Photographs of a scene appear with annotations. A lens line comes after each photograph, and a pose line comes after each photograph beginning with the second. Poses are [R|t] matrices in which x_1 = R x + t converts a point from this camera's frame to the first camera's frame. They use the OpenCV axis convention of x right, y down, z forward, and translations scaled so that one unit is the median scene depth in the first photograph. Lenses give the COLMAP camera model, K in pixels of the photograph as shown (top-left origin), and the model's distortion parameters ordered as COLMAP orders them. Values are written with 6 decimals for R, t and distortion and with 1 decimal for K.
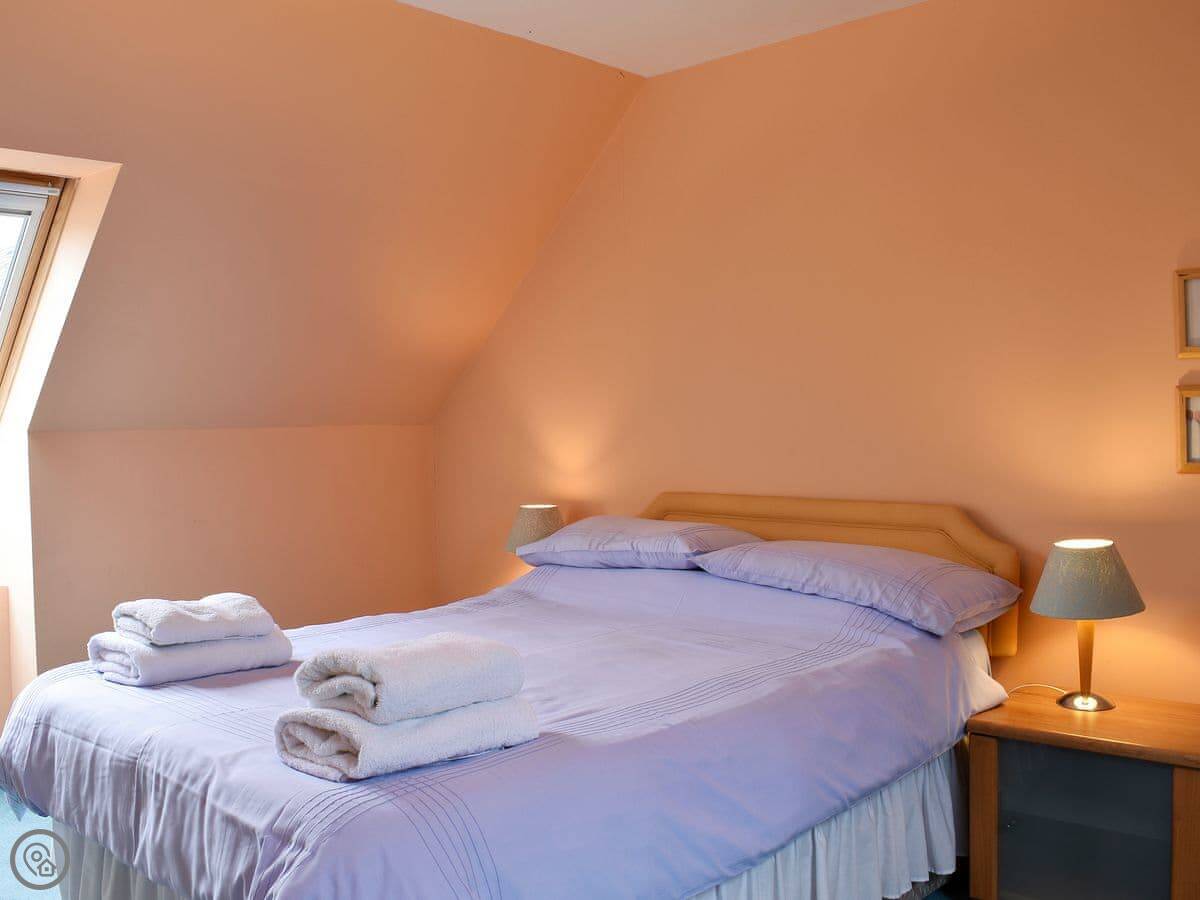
lens RADIAL K [[1119.5, 0, 600.0], [0, 1119.5, 450.0], [0, 0, 1]] dist [-0.089602, -0.000266]
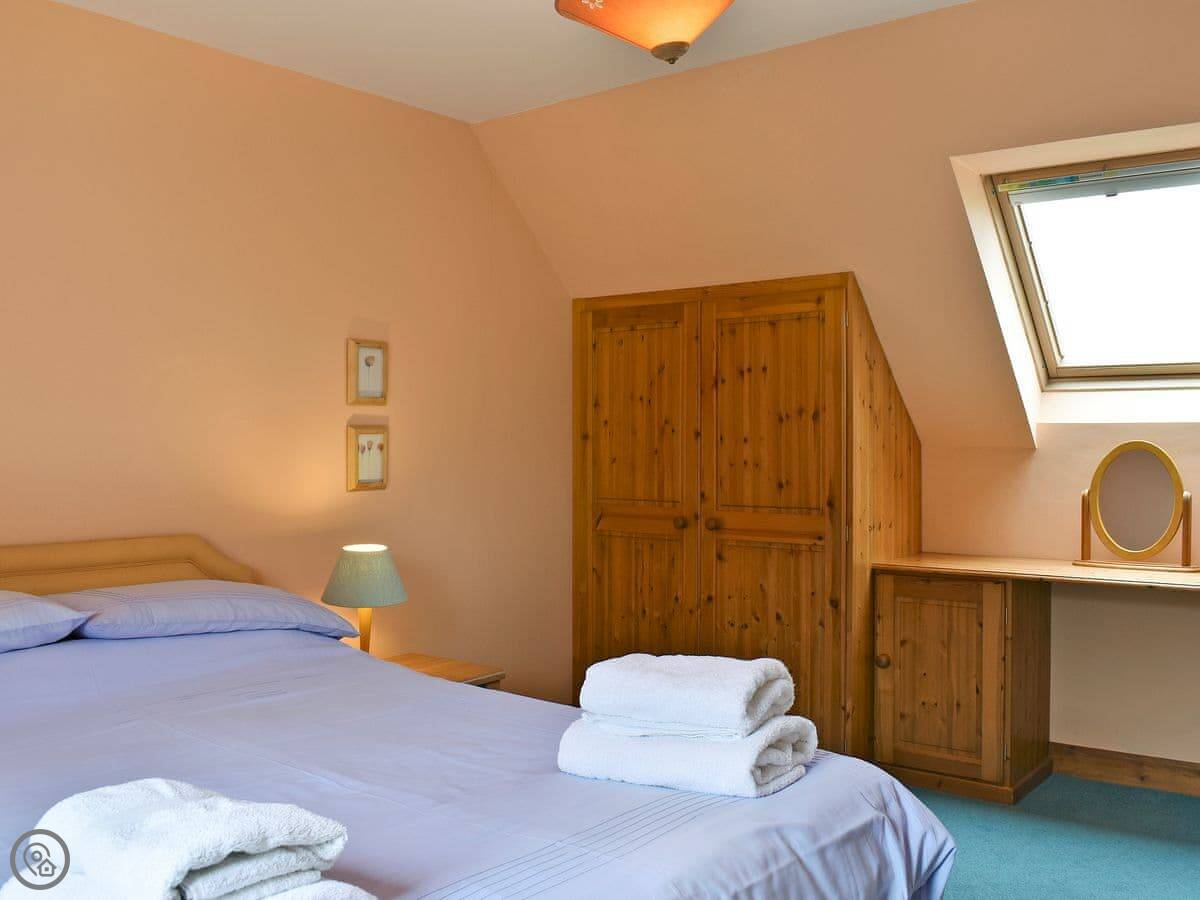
lens RADIAL K [[1119.5, 0, 600.0], [0, 1119.5, 450.0], [0, 0, 1]] dist [-0.089602, -0.000266]
pose [[-0.087870, 0.011152, 0.996070, -0.872348], [0.031047, 0.999482, -0.008451, -0.008864], [-0.995648, 0.030182, -0.088171, 0.861020]]
